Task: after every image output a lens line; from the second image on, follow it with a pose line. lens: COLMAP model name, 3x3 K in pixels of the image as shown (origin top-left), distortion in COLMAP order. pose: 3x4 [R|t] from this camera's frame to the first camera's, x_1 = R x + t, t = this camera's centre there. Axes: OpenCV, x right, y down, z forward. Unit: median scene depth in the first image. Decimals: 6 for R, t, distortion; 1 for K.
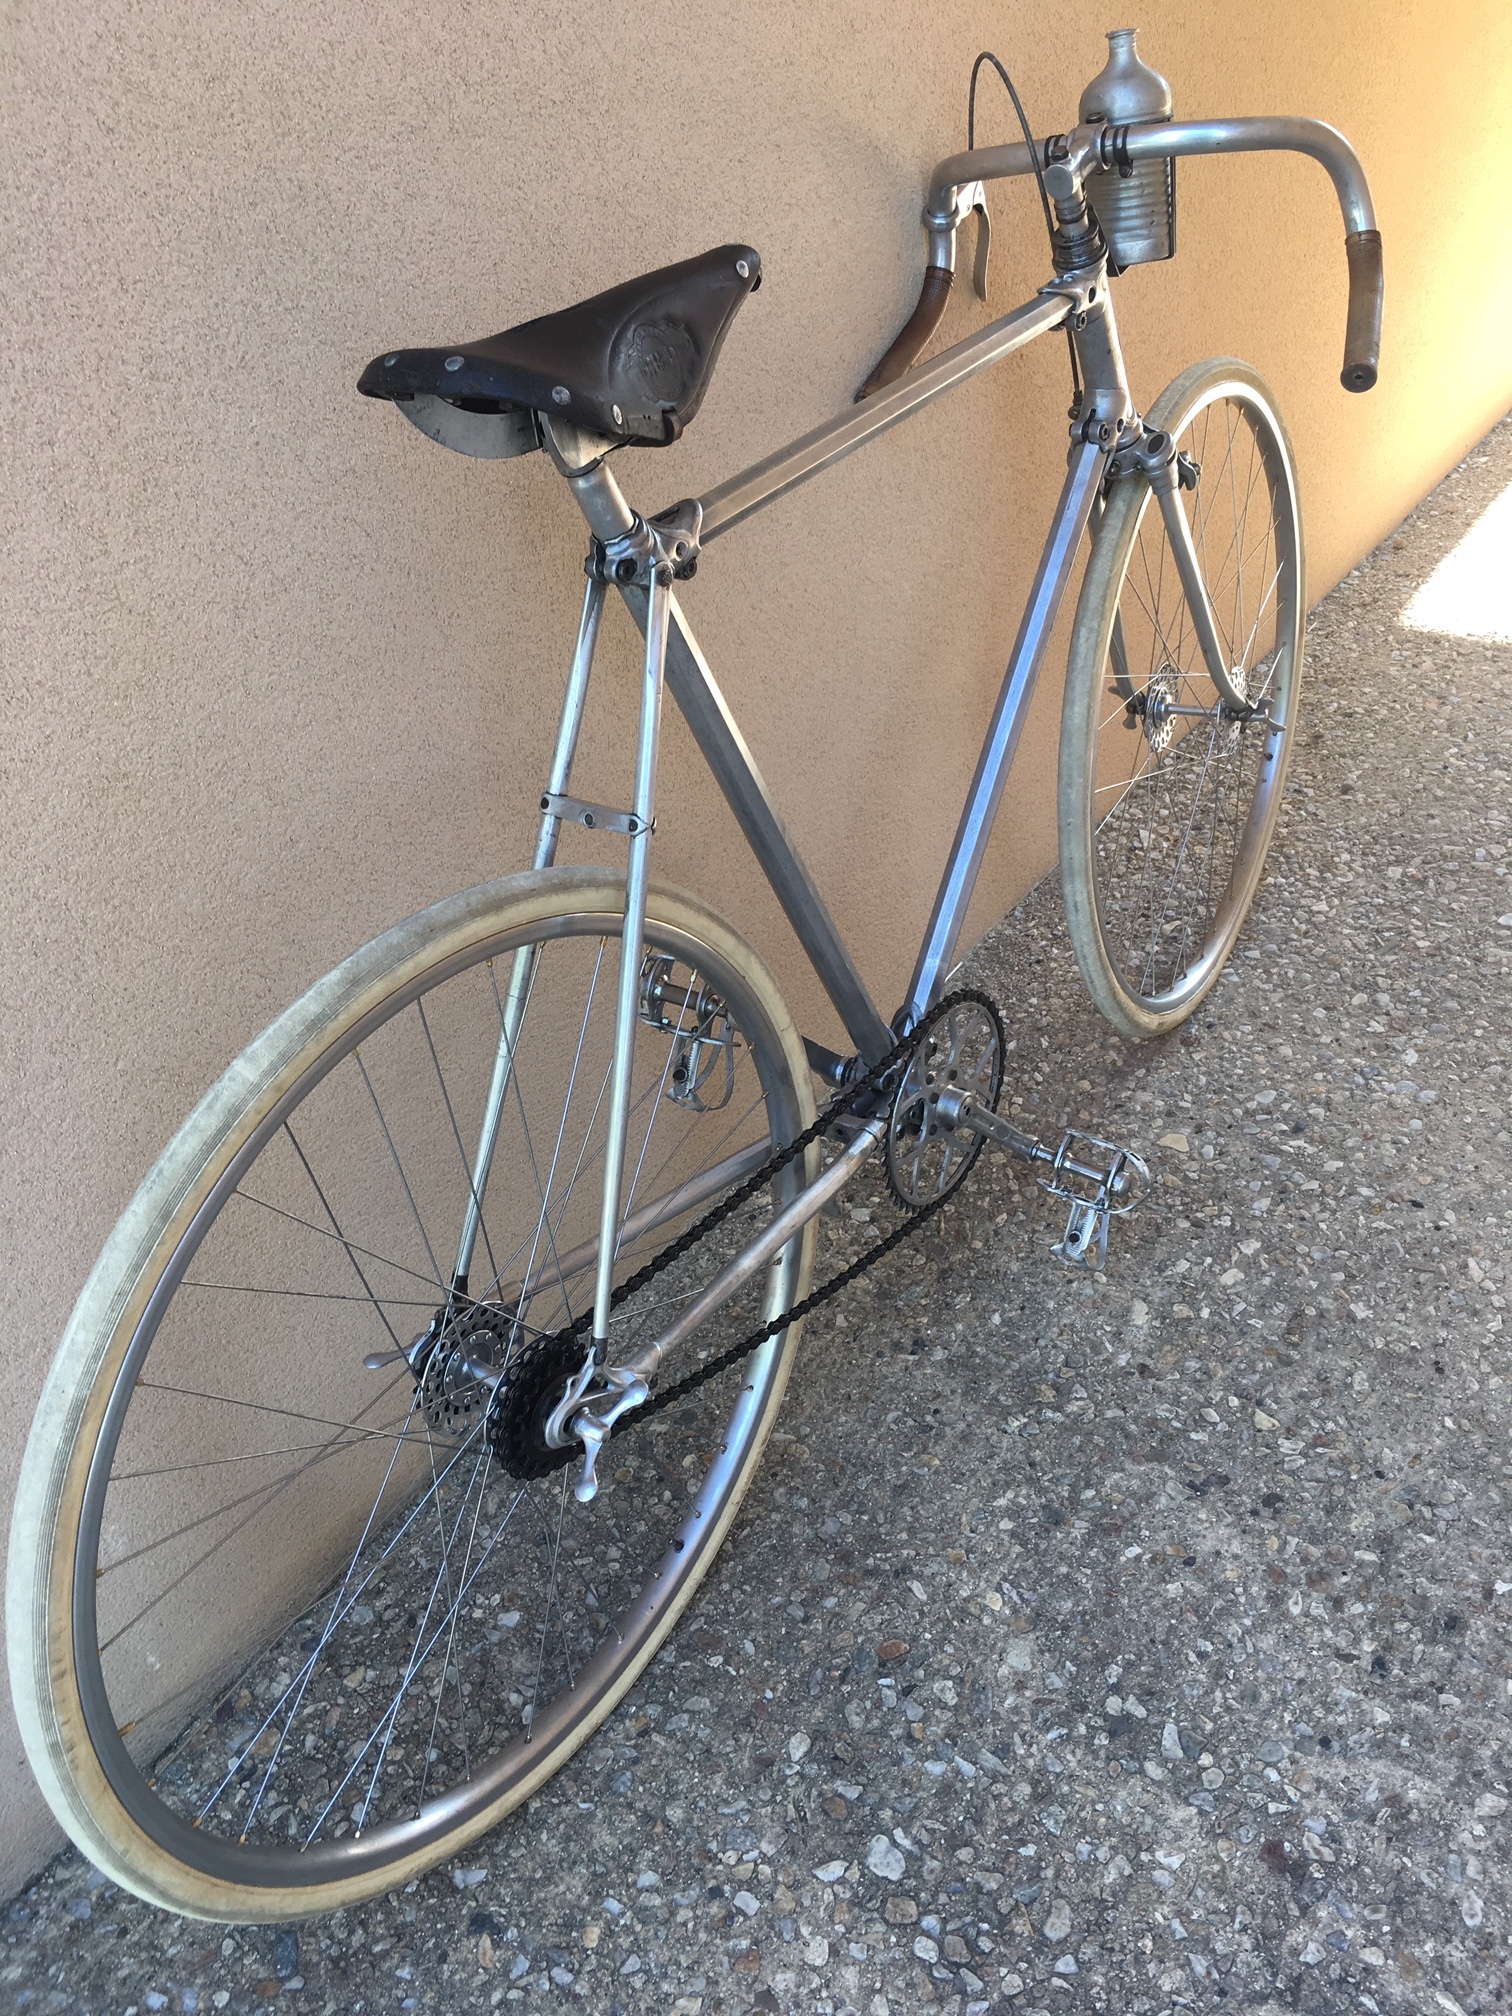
lens RADIAL K [[1772.4, 0, 756.0], [0, 1772.4, 1008.0], [0, 0, 1]] dist [0.101550, -0.156720]
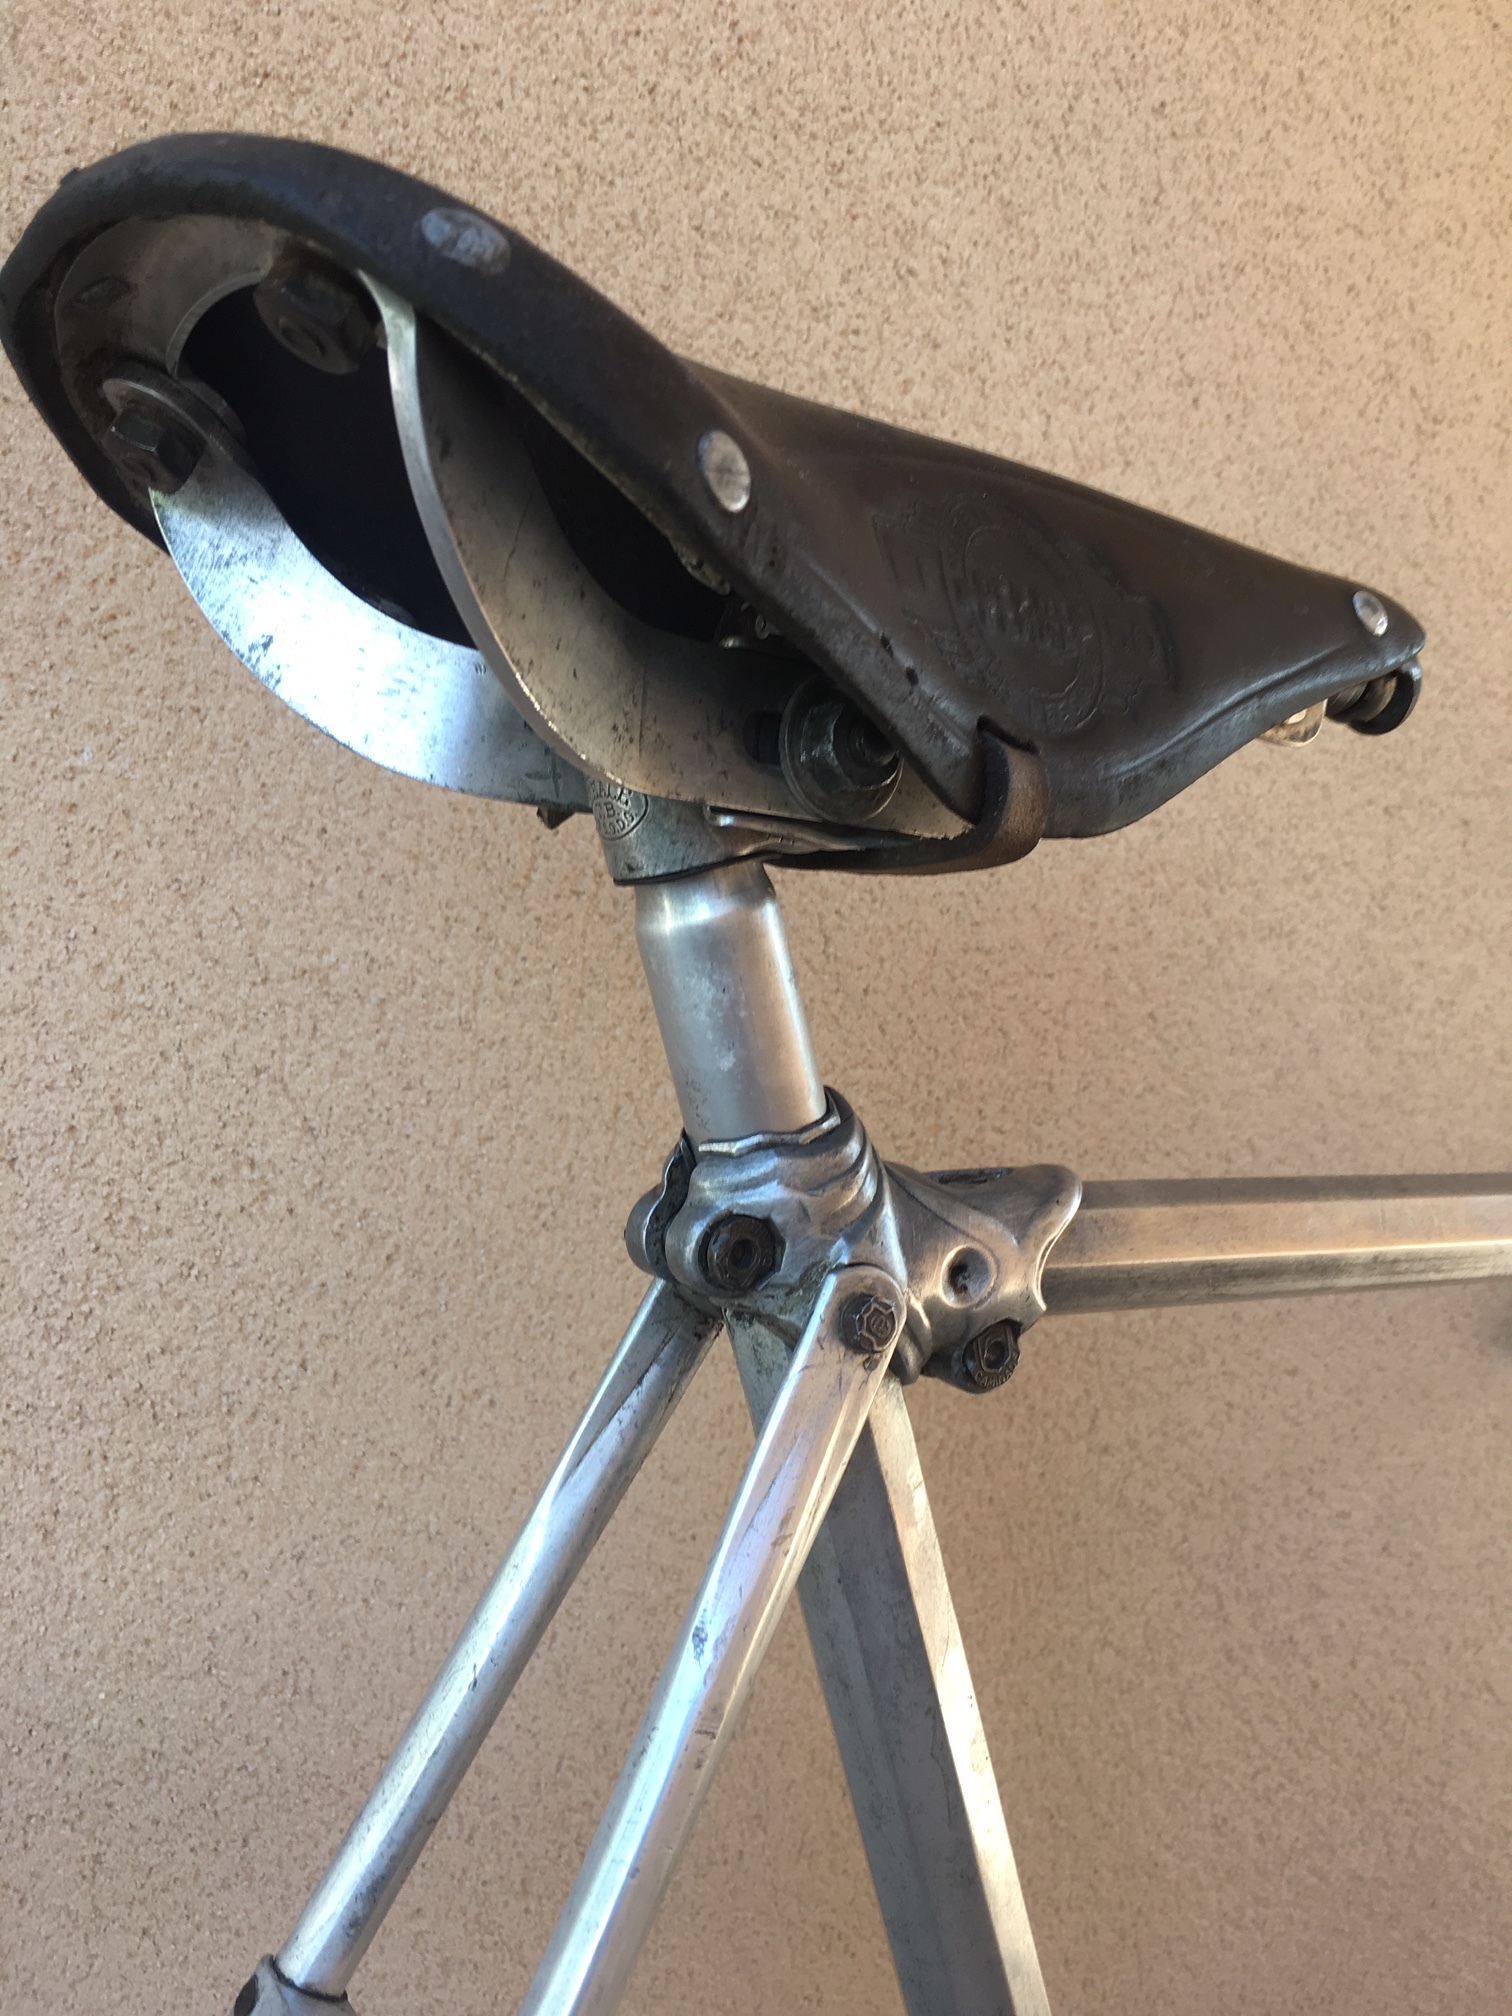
lens RADIAL K [[1772.4, 0, 756.0], [0, 1772.4, 1008.0], [0, 0, 1]] dist [0.101550, -0.156720]
pose [[0.915744, 0.203208, -0.346583, 0.013380], [-0.356865, 0.807686, -0.469351, -0.097338], [0.184554, 0.553489, 0.812152, 0.501949]]
